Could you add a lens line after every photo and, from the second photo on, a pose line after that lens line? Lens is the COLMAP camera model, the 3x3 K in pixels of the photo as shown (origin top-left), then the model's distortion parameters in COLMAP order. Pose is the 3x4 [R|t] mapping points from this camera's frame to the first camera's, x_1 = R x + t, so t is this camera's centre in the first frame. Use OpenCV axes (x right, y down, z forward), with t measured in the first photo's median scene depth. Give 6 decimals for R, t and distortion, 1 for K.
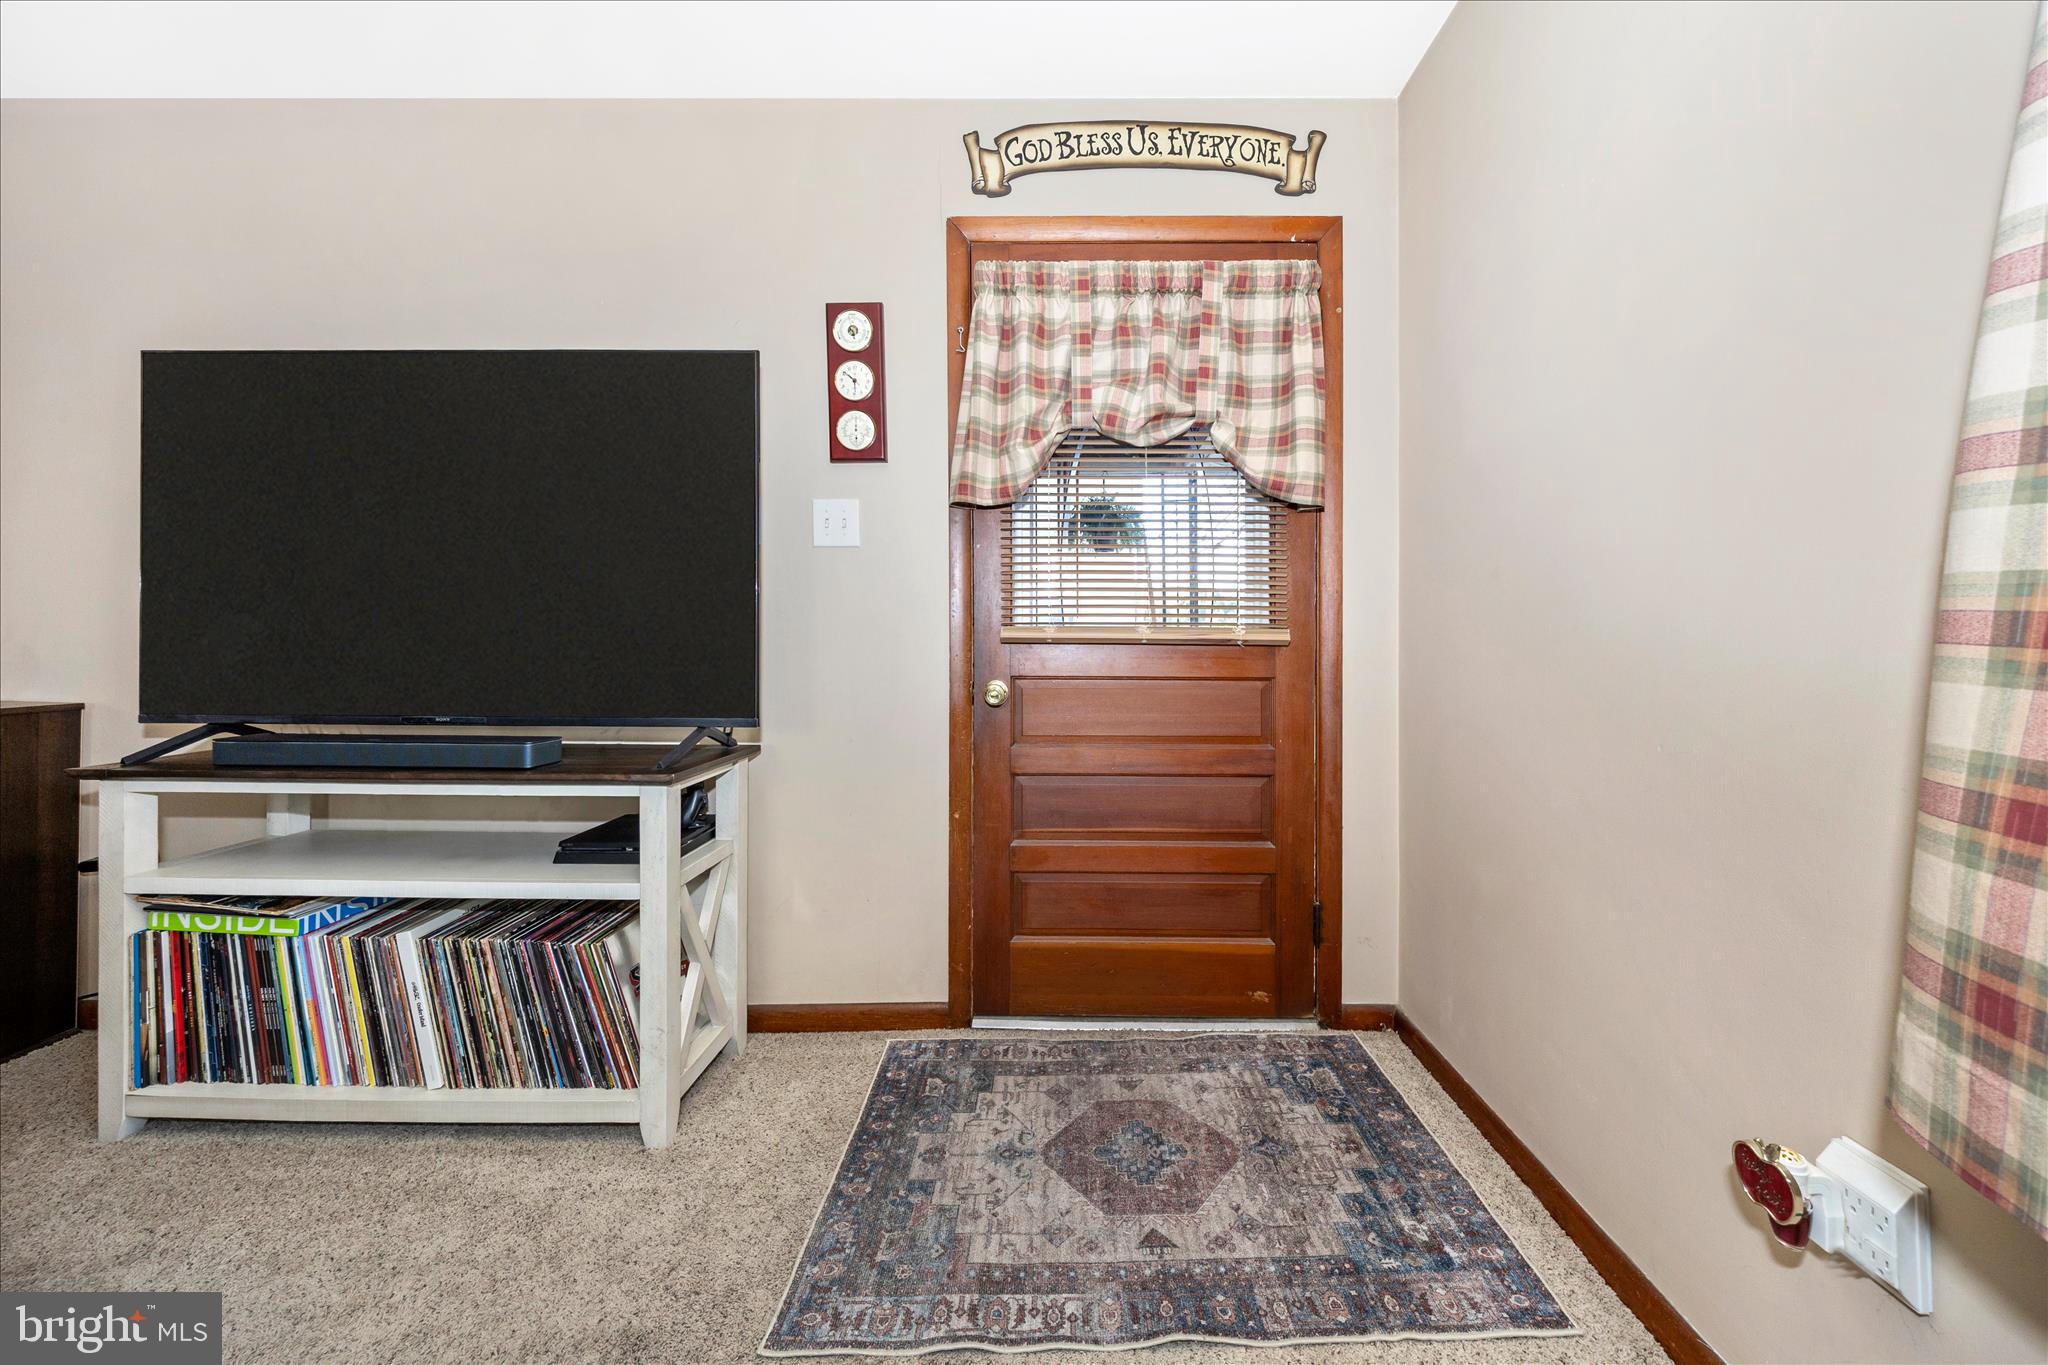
lens RADIAL K [[776.2, 0, 1046.9], [0, 776.2, 616.6], [0, 0, 1]] dist [-0.003691, 0.000391]
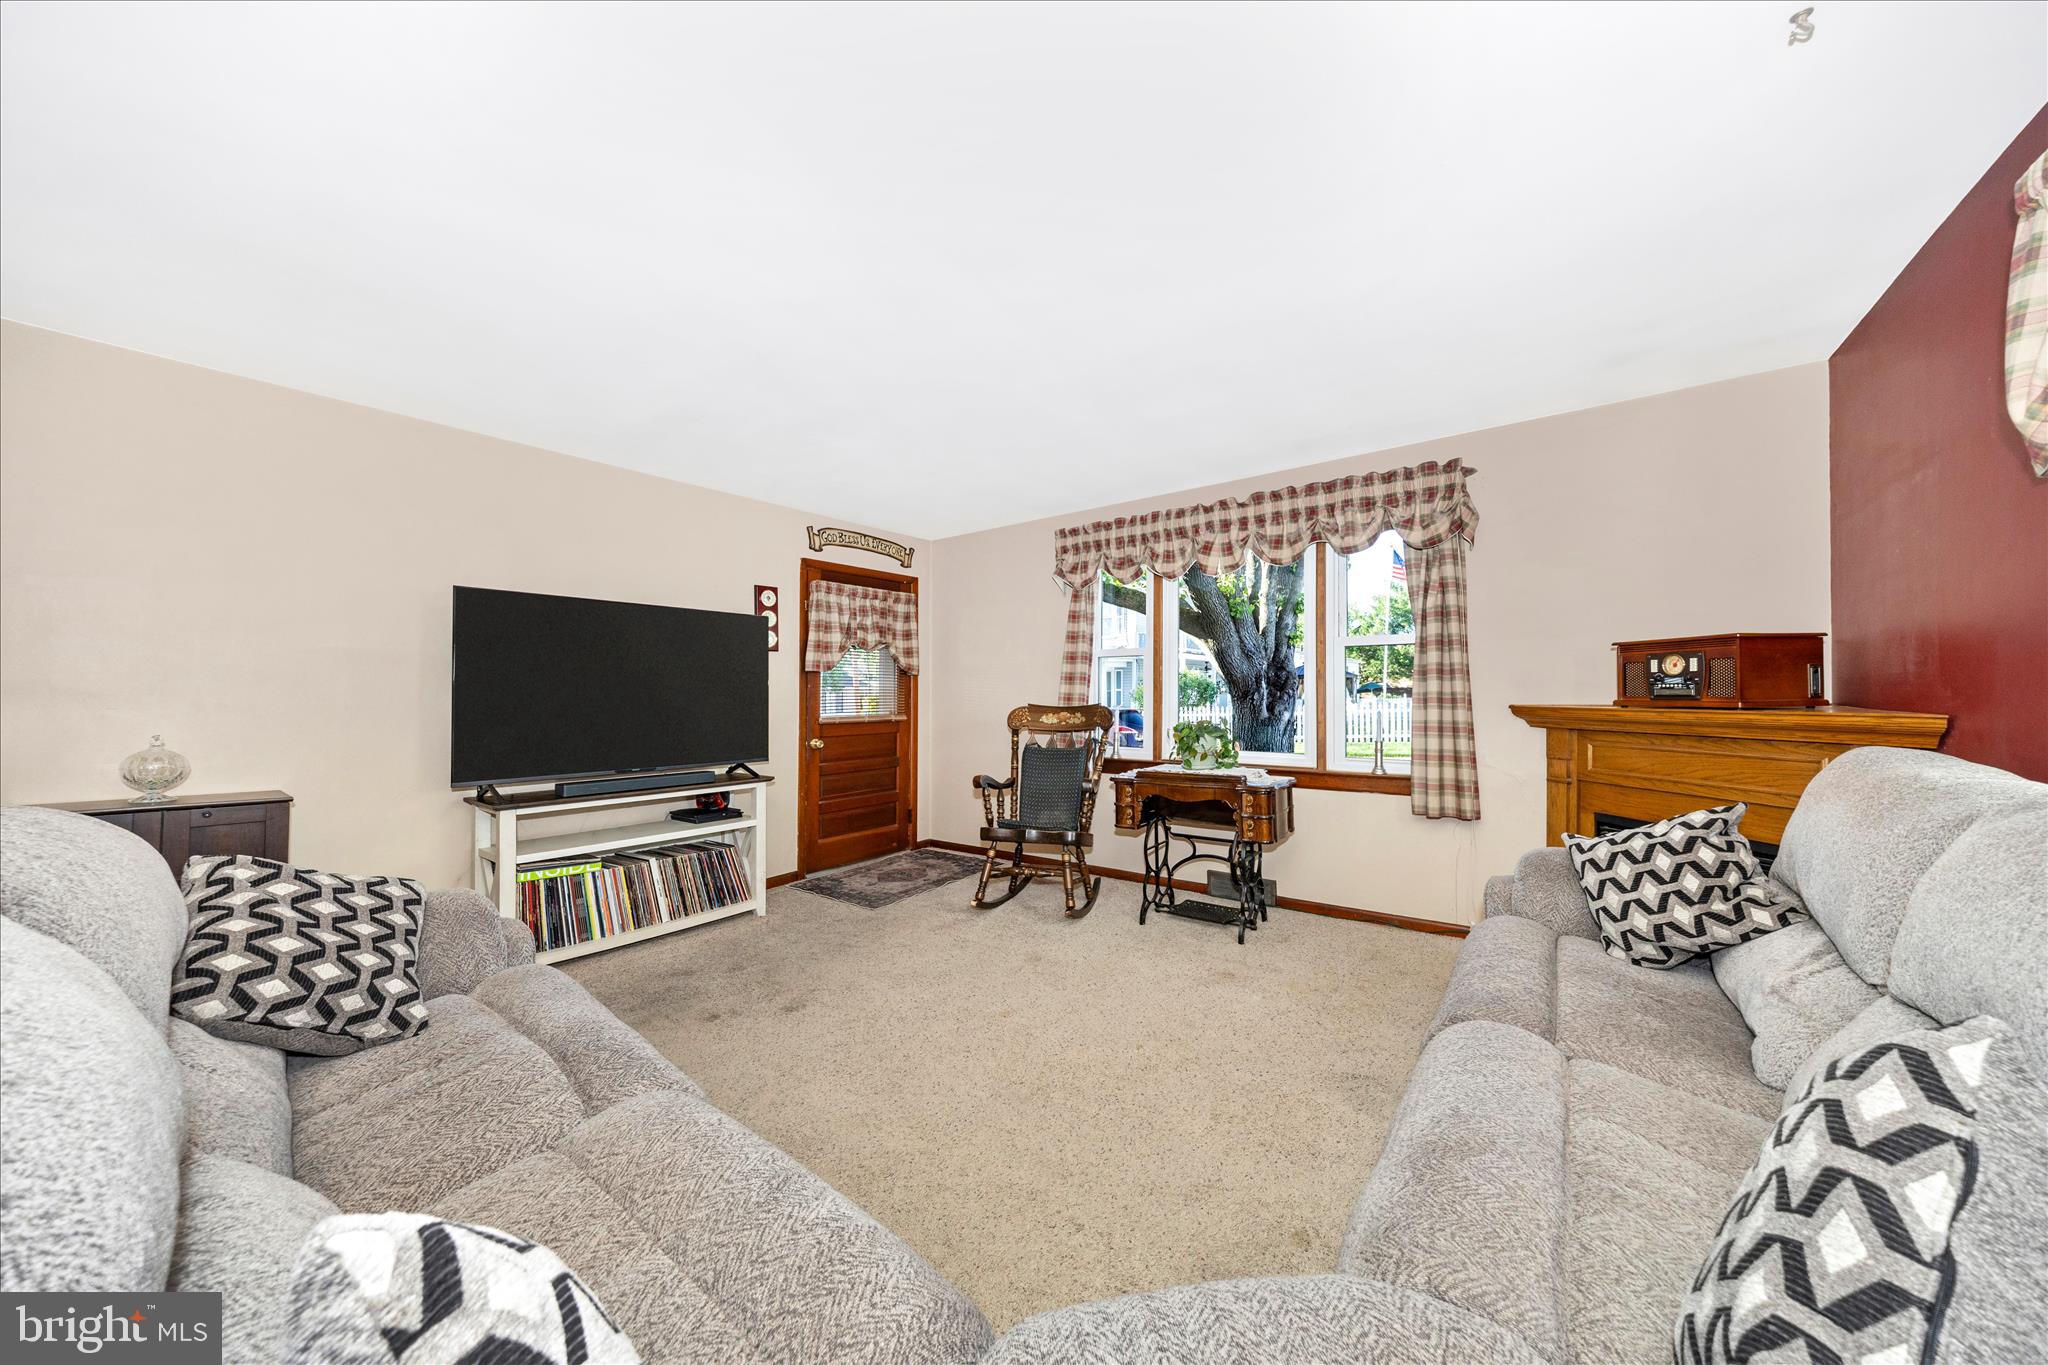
lens RADIAL K [[702.4, 0, 1029.0], [0, 702.4, 689.2], [0, 0, 1]] dist [0.001144, -0.001551]
pose [[0.602195, 0.000640, 0.798349, -1.564319], [0.004427, 0.999982, -0.004140, -0.073944], [-0.798337, 0.006028, 0.602181, -0.999454]]
